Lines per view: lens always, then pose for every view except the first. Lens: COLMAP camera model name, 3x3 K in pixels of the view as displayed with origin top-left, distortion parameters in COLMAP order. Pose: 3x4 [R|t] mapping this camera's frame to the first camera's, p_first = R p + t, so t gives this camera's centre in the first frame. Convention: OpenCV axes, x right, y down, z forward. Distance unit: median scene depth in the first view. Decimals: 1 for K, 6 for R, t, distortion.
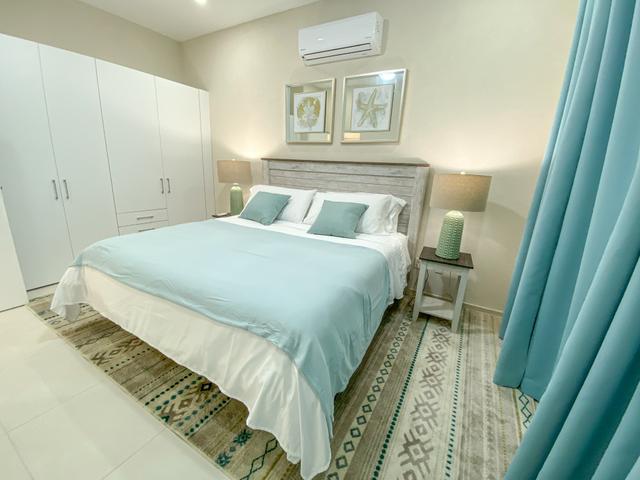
lens RADIAL K [[261.5, 0, 320.0], [0, 261.5, 242.0], [0, 0, 1]] dist [0.059166, -0.042334]
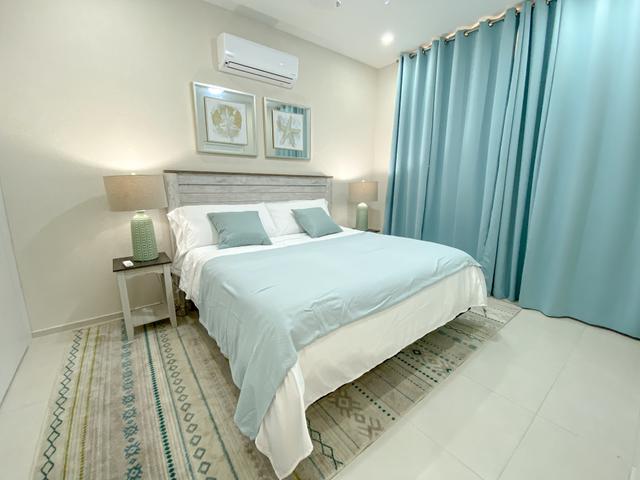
lens RADIAL K [[261.5, 0, 320.0], [0, 261.5, 242.0], [0, 0, 1]] dist [0.059166, -0.042334]
pose [[0.407852, -0.246454, 0.879157, -0.848644], [0.255065, 0.955301, 0.149471, -0.150297], [-0.876697, 0.163281, 0.452484, 0.379924]]
